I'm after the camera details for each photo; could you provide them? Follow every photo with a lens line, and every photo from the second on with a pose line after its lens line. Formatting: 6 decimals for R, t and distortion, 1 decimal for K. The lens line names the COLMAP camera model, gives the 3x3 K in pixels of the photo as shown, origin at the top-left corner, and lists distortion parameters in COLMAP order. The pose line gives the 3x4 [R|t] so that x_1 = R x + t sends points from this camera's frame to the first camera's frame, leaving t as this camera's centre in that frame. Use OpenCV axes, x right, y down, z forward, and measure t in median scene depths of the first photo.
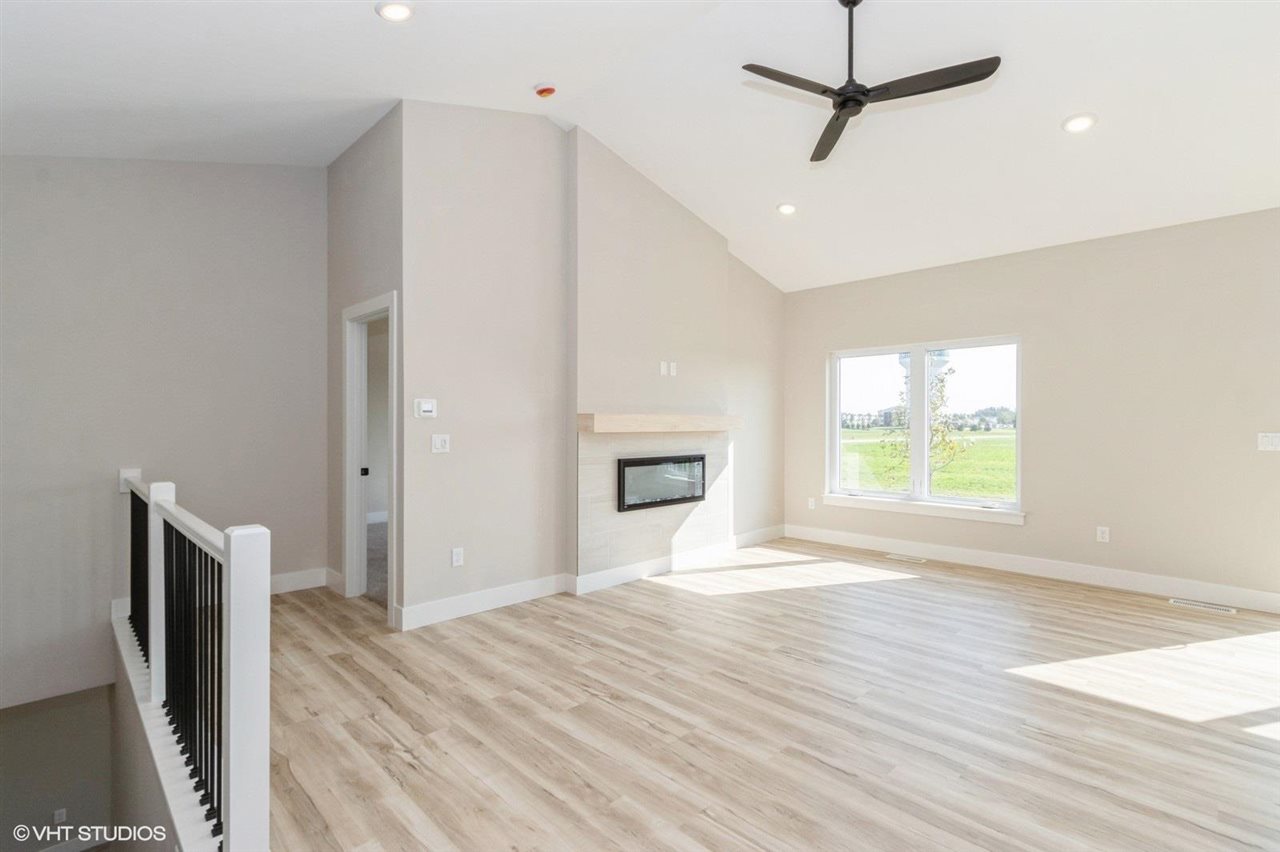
lens RADIAL K [[603.3, 0, 638.4], [0, 603.3, 420.8], [0, 0, 1]] dist [0.001474, 0.000453]
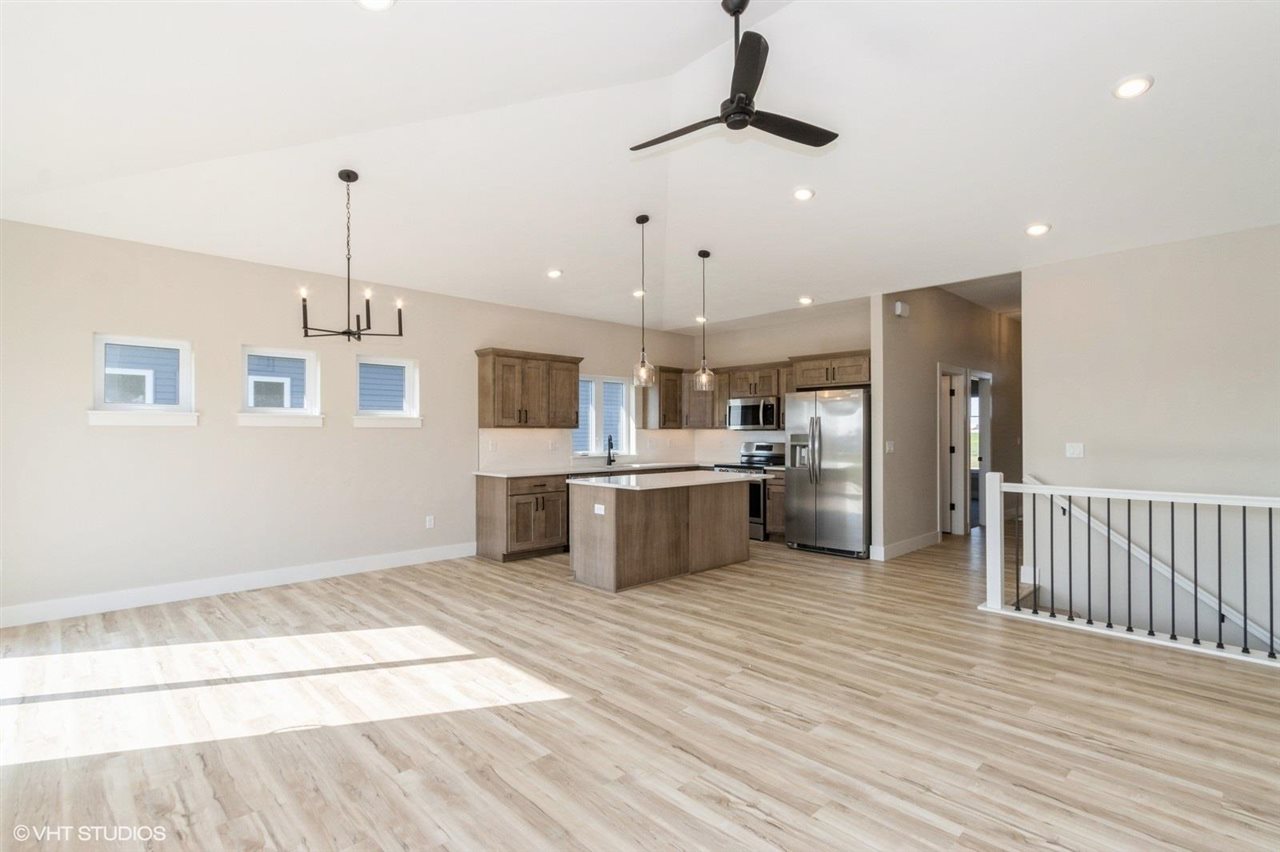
lens RADIAL K [[604.5, 0, 635.5], [0, 604.5, 432.4], [0, 0, 1]] dist [0.002187, 0.000037]
pose [[-0.999901, 0.001136, 0.014047, 0.428793], [0.001080, 0.999992, -0.003966, 0.001019], [-0.014051, -0.003951, -0.999893, 1.700518]]
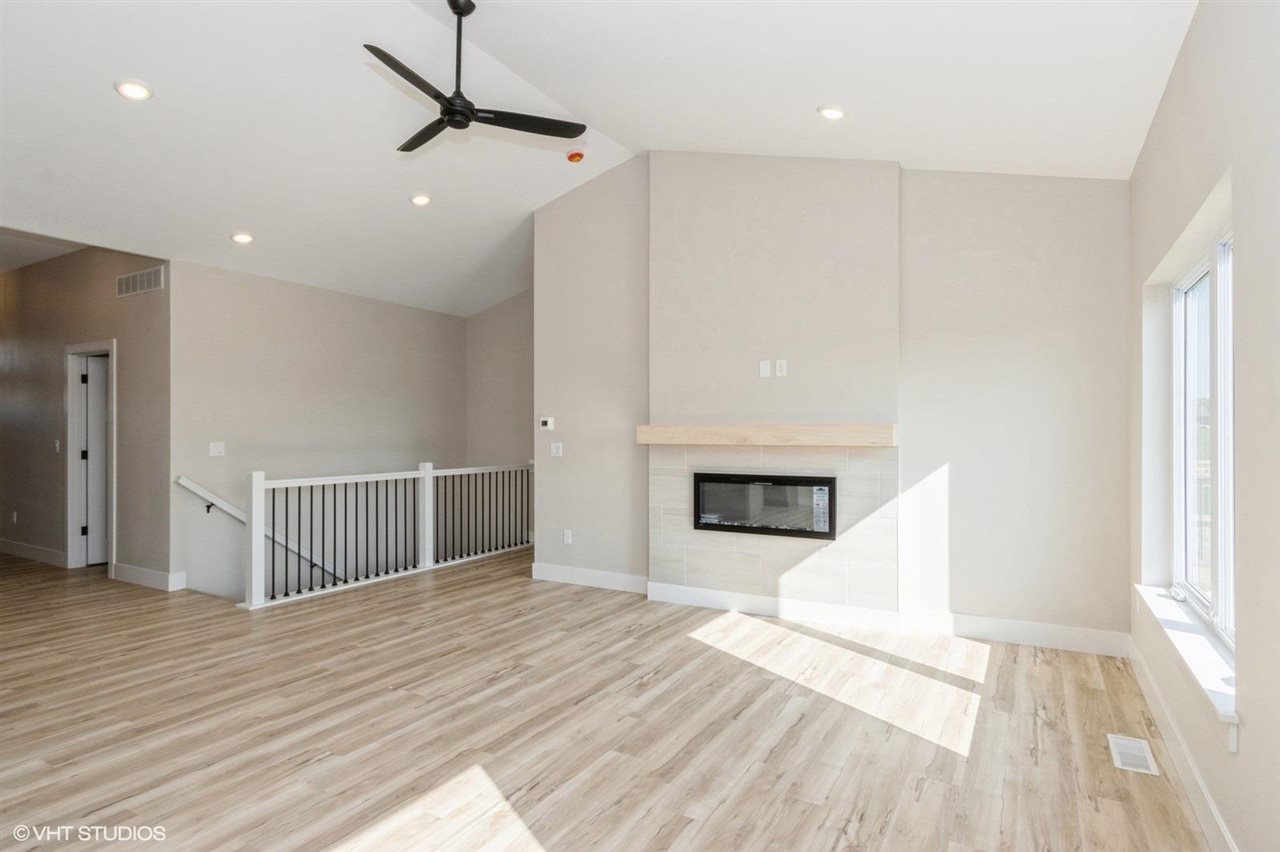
lens RADIAL K [[674.9, 0, 640.0], [0, 674.9, 426.0], [0, 0, 1]] dist [0.002528, -0.000123]
pose [[0.268792, -0.009731, -0.963149, 1.281935], [0.003217, 0.999952, -0.009205, 0.000063], [0.963193, -0.000624, 0.268811, 0.843964]]
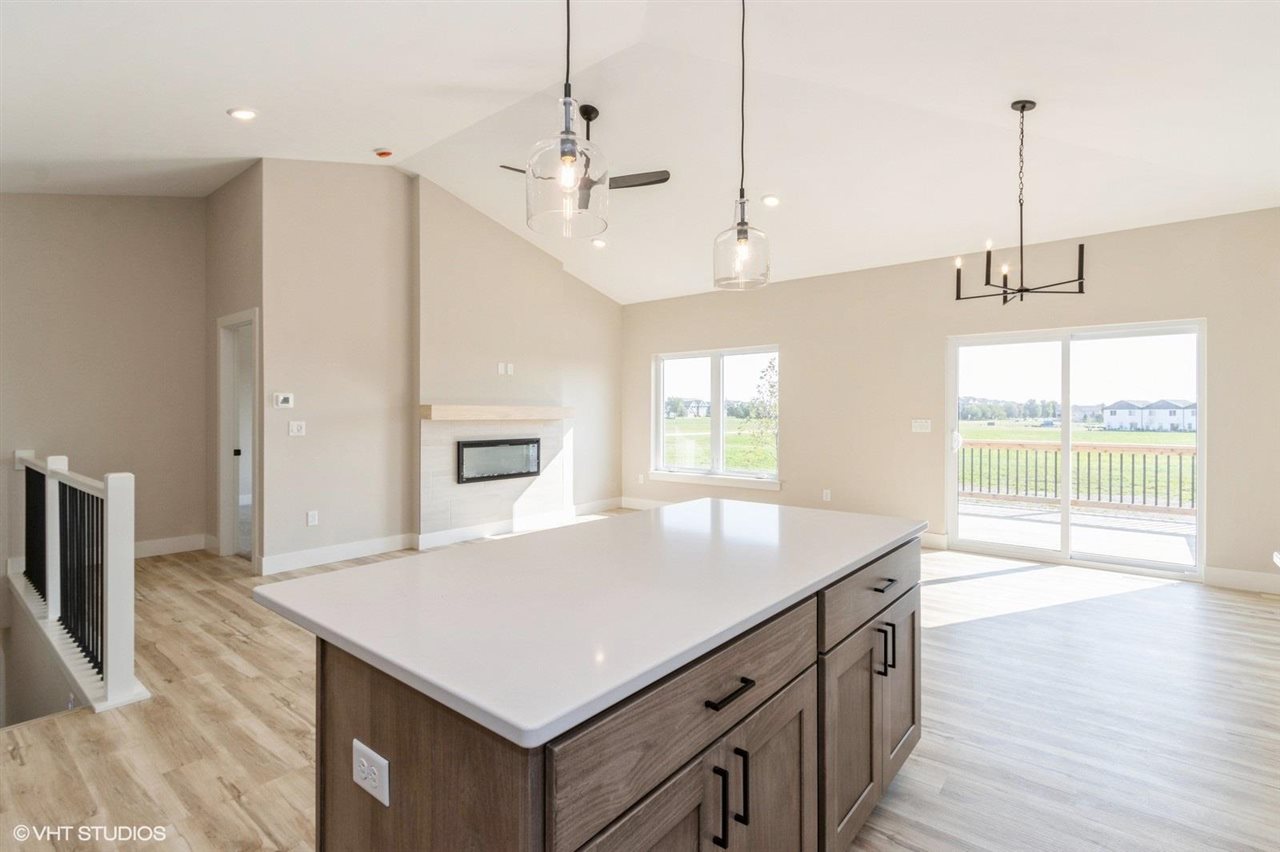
lens RADIAL K [[600.8, 0, 641.0], [0, 600.8, 412.6], [0, 0, 1]] dist [0.002188, -0.000606]
pose [[0.993310, 0.000191, 0.115479, 0.265356], [-0.000410, 0.999998, 0.001871, 0.002299], [-0.115478, -0.001906, 0.993308, -0.366101]]
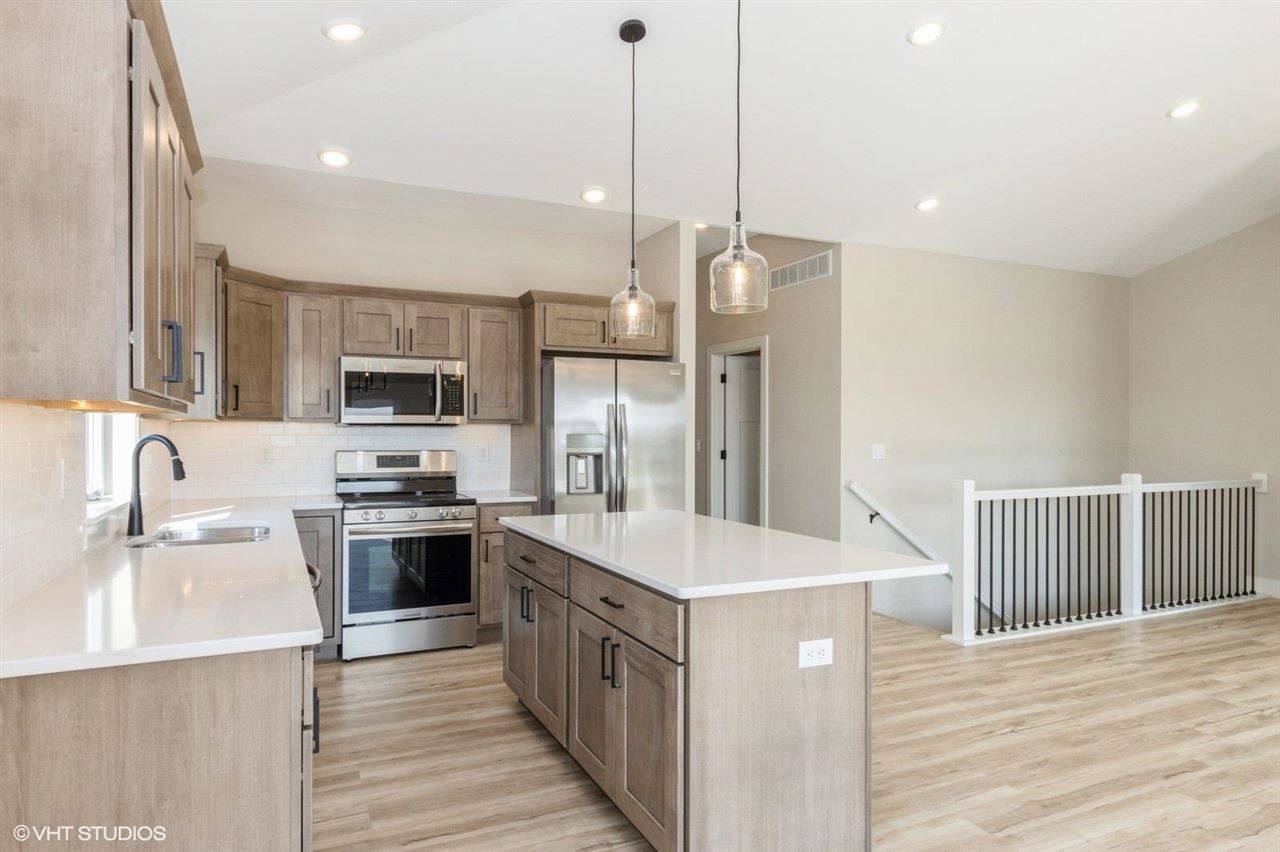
lens RADIAL K [[774.2, 0, 637.1], [0, 774.2, 434.6], [0, 0, 1]] dist [0.006992, 0.000331]
pose [[-0.327090, 0.001848, -0.944991, 1.166563], [-0.000103, 0.999998, 0.001991, -0.001715], [0.944993, 0.000748, -0.327089, 0.354309]]
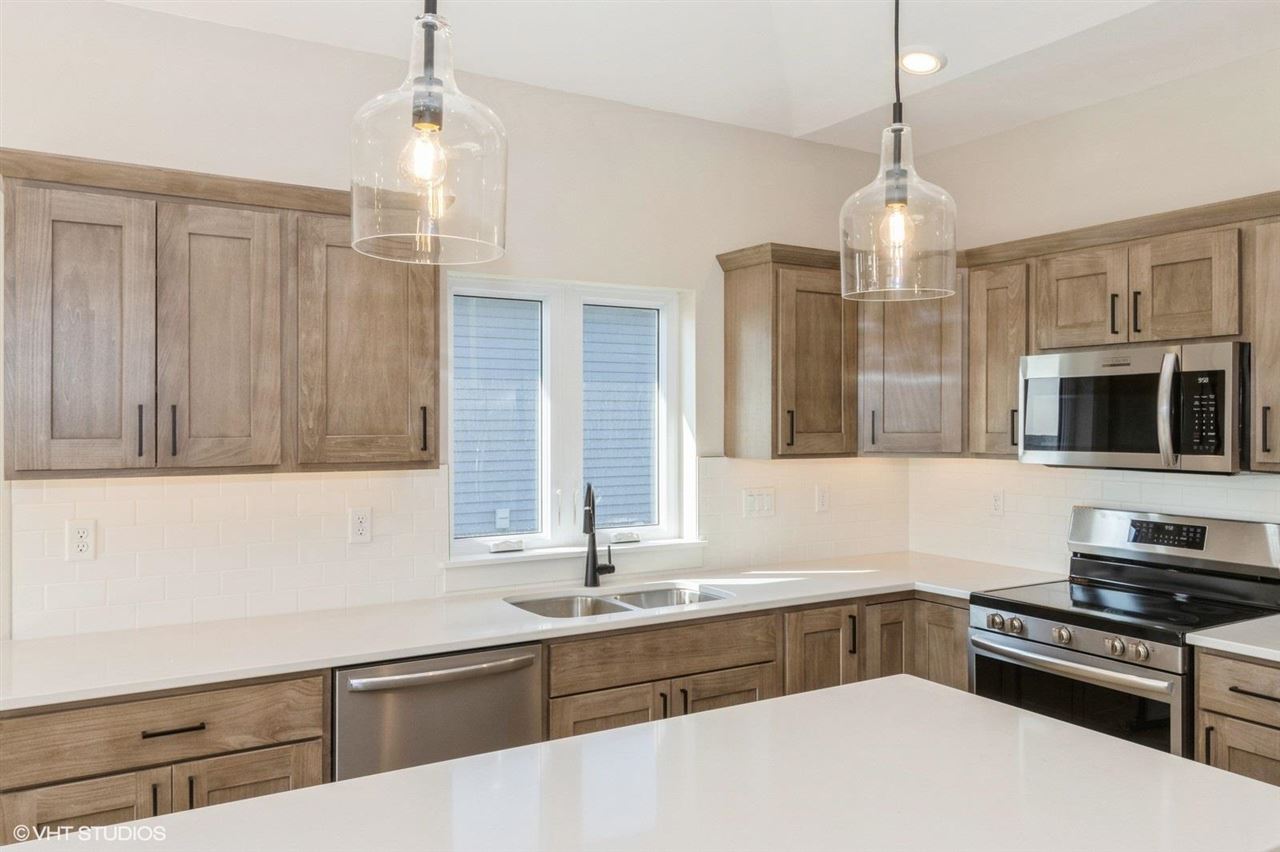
lens RADIAL K [[962.8, 0, 640.0], [0, 962.8, 426.0], [0, 0, 1]] dist [0.002940, 0.003346]
pose [[-0.975081, -0.000868, 0.221846, 0.282996], [-0.000192, 0.999995, 0.003071, -0.059407], [-0.221848, 0.002952, -0.975077, 0.522332]]
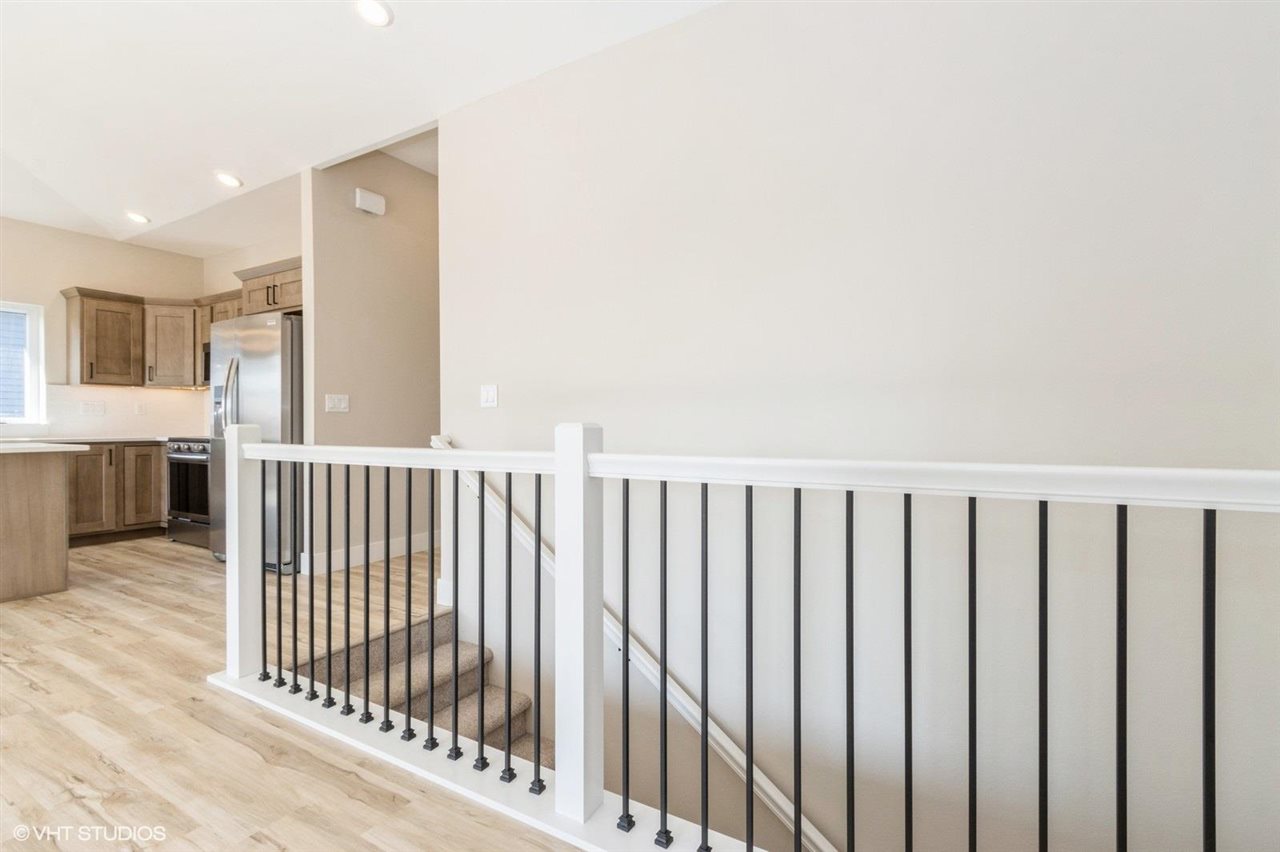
lens RADIAL K [[592.2, 0, 640.0], [0, 592.2, 426.0], [0, 0, 1]] dist [0.000168, -0.000635]
pose [[-0.964615, 0.000708, -0.263661, -0.541998], [0.000664, 1.000000, 0.000257, 0.079851], [0.263661, 0.000072, -0.964615, 1.199048]]
